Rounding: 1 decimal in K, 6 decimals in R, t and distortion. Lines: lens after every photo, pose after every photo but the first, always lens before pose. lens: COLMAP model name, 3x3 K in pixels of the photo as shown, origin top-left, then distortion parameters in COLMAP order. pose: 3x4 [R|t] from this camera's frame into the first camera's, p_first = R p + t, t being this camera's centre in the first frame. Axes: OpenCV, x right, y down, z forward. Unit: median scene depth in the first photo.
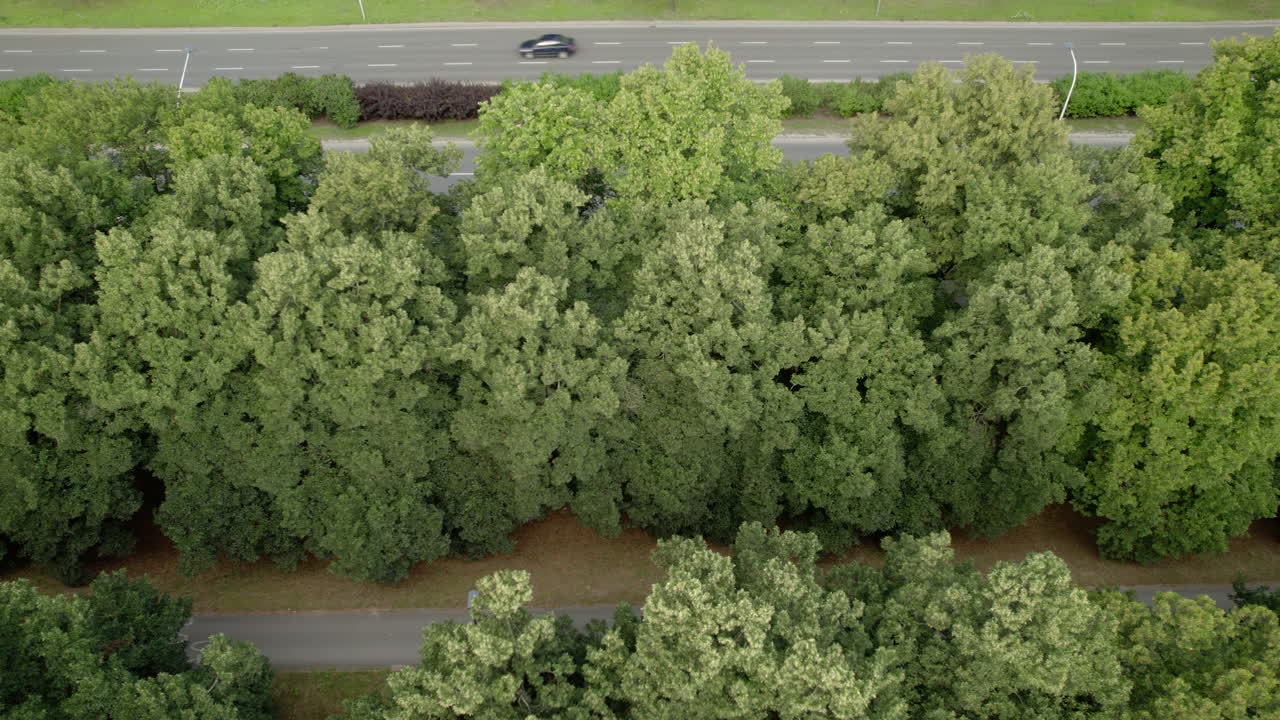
lens RADIAL K [[870.0, 0, 640.0], [0, 870.0, 360.0], [0, 0, 1]] dist [-0.080875, 0.077823]
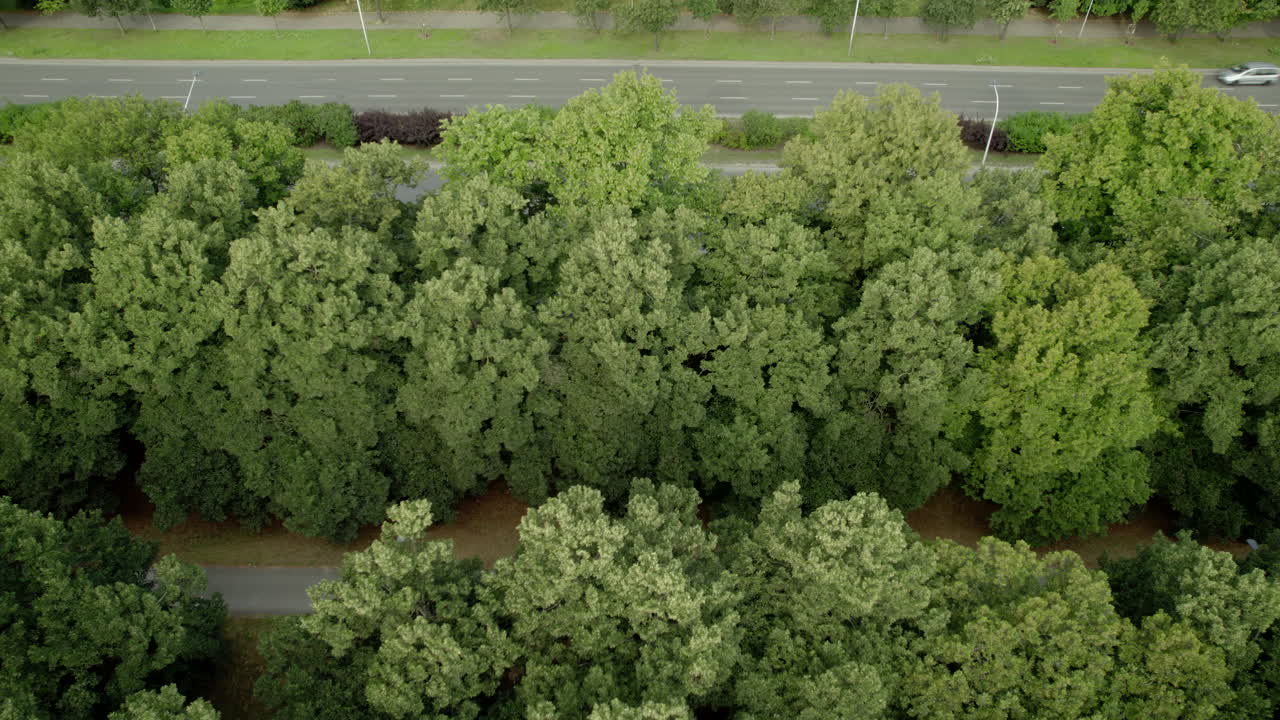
lens RADIAL K [[870.0, 0, 640.0], [0, 870.0, 360.0], [0, 0, 1]] dist [-0.080875, 0.077823]
pose [[0.999407, 0.023130, -0.025491, 0.127495], [-0.024411, 0.998395, -0.051113, 0.076325], [0.024267, 0.051705, 0.998368, -0.119940]]
